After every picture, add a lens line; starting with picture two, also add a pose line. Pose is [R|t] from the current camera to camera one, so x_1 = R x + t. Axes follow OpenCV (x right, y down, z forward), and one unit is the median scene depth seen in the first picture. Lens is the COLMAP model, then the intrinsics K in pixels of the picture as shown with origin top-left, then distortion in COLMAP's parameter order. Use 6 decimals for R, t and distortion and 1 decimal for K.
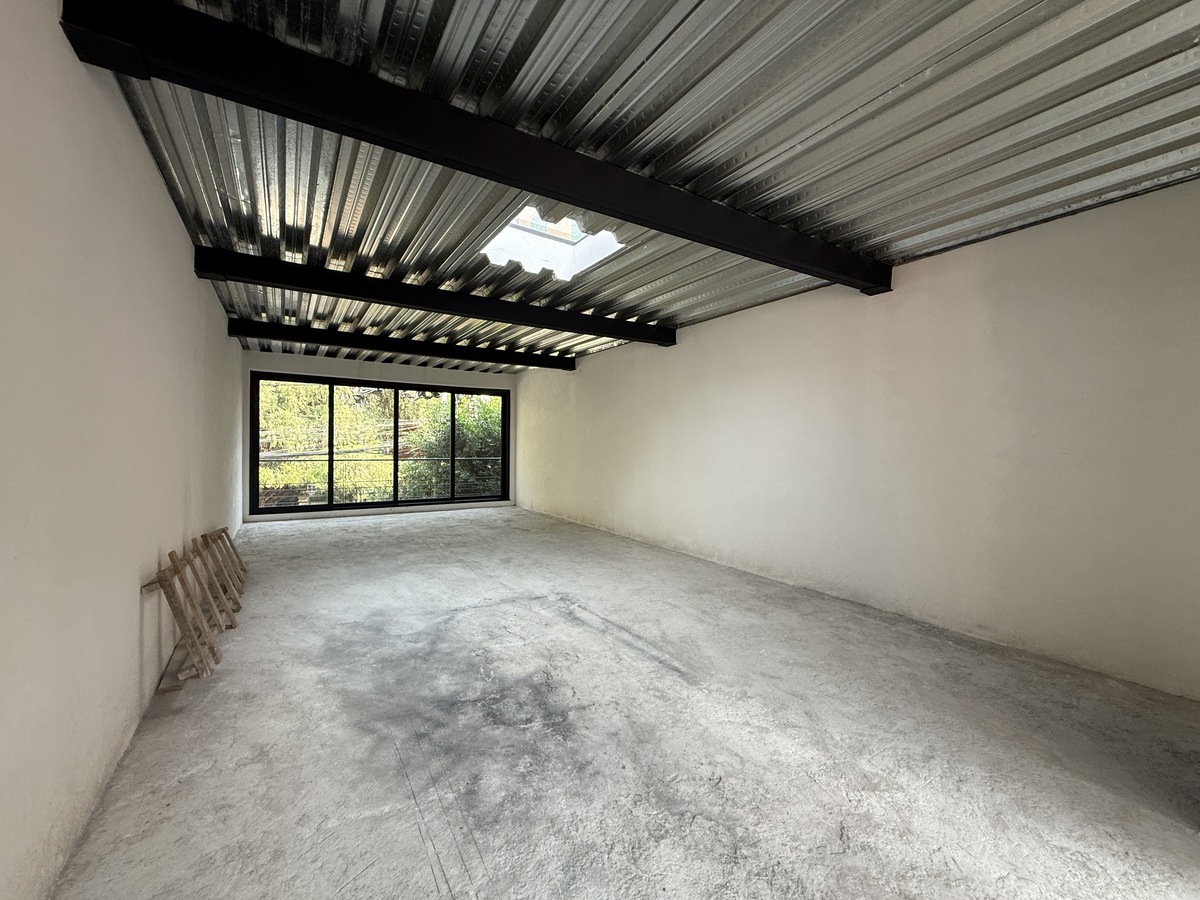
lens RADIAL K [[476.5, 0, 597.0], [0, 476.5, 449.0], [0, 0, 1]] dist [0.000897, 0.000071]
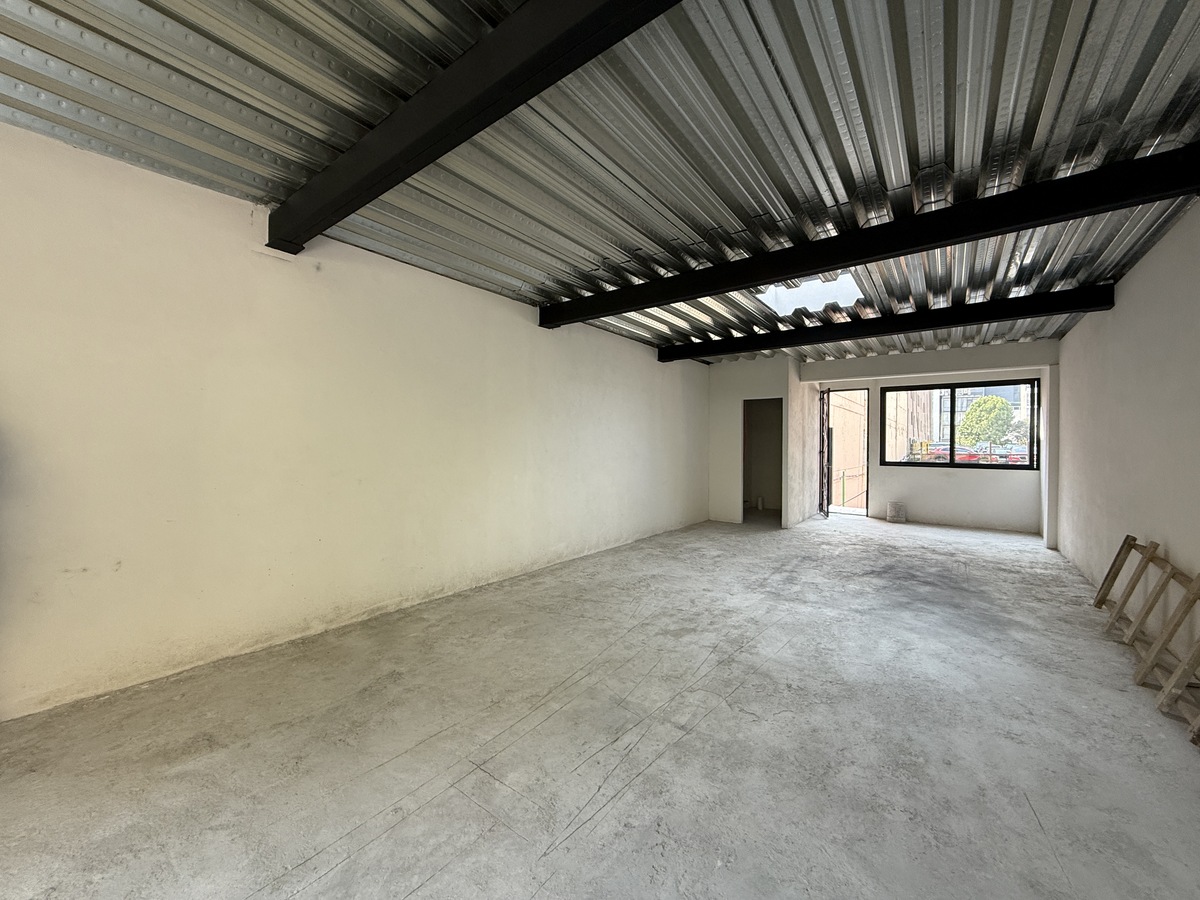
lens RADIAL K [[476.5, 0, 597.0], [0, 476.5, 449.0], [0, 0, 1]] dist [0.000897, 0.000071]
pose [[-0.346245, -0.017861, 0.937974, -1.248004], [-0.001603, 0.999829, 0.018447, -0.030044], [-0.938143, 0.004884, -0.346214, 2.229507]]
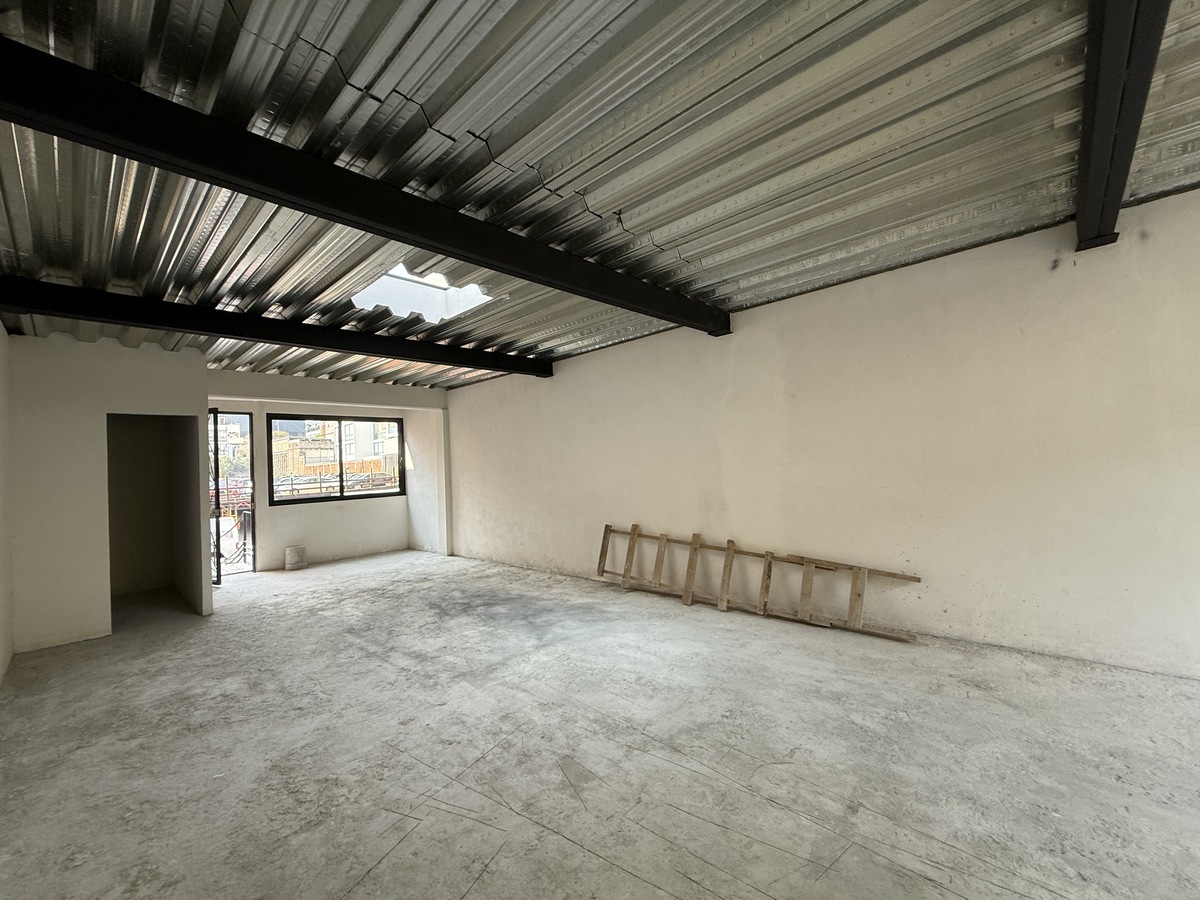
lens RADIAL K [[476.5, 0, 597.0], [0, 476.5, 449.0], [0, 0, 1]] dist [0.000897, 0.000071]
pose [[-0.967552, 0.031433, -0.250710, -0.200515], [0.038488, 0.998988, -0.023286, -0.048283], [0.249725, -0.032179, -0.967782, 2.376111]]
